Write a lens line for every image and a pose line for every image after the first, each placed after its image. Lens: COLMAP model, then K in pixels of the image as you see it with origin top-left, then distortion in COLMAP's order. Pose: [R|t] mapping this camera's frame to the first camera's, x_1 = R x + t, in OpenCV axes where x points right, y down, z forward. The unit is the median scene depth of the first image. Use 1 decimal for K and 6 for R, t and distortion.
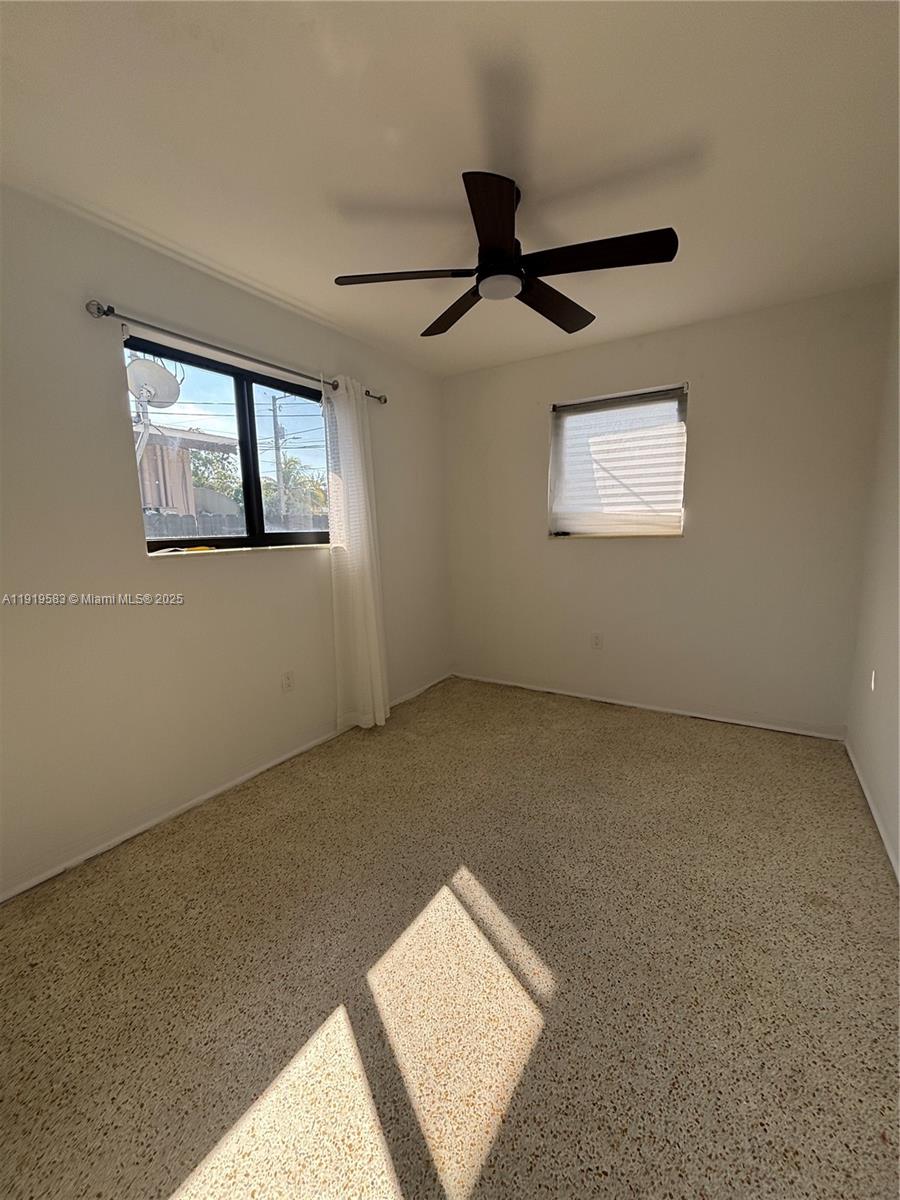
lens RADIAL K [[486.3, 0, 447.8], [0, 486.3, 596.4], [0, 0, 1]] dist [0.004113, -0.000235]
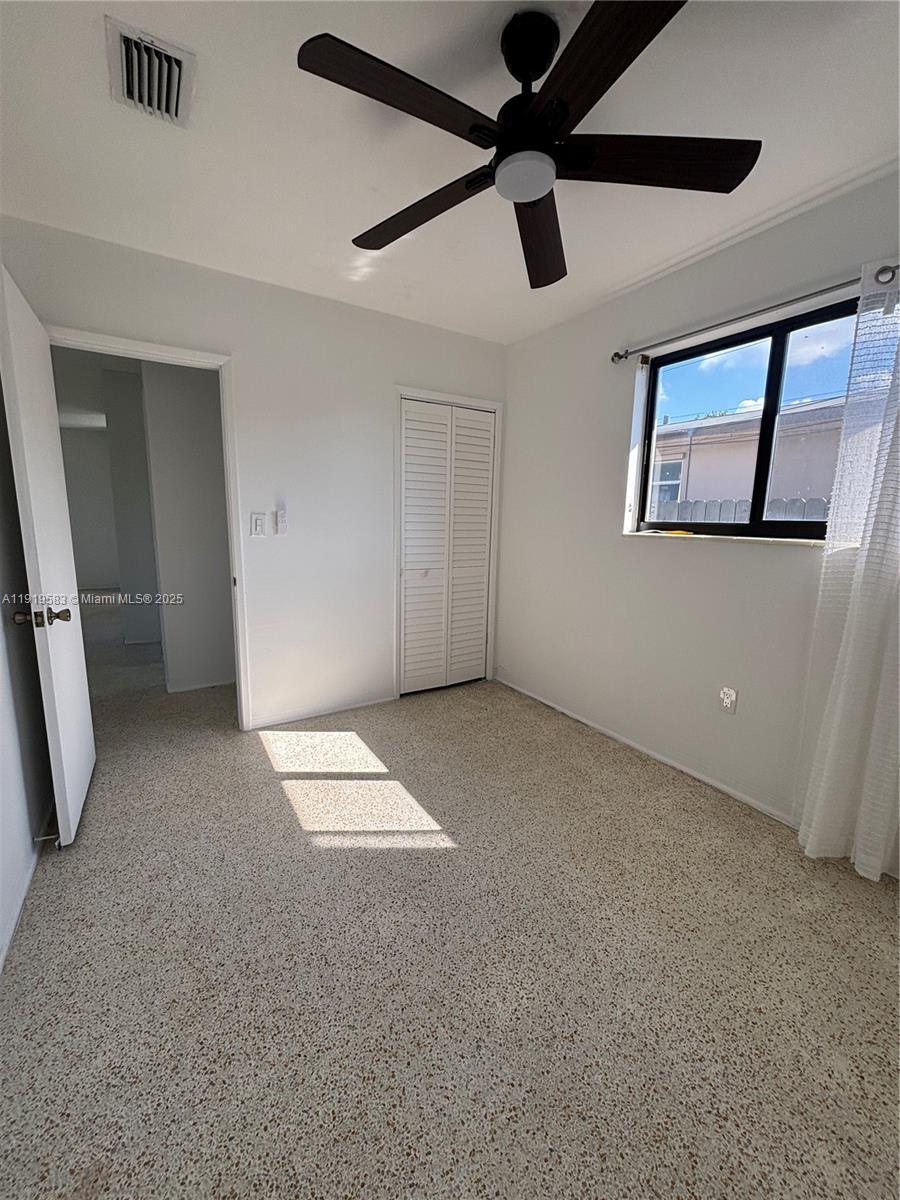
lens RADIAL K [[486.3, 0, 449.7], [0, 486.3, 592.1], [0, 0, 1]] dist [0.004113, -0.000235]
pose [[-0.439648, 0.153489, -0.884958, 0.927209], [-0.131359, 0.963708, 0.232406, -0.211043], [0.888513, 0.218424, -0.403530, 1.384953]]
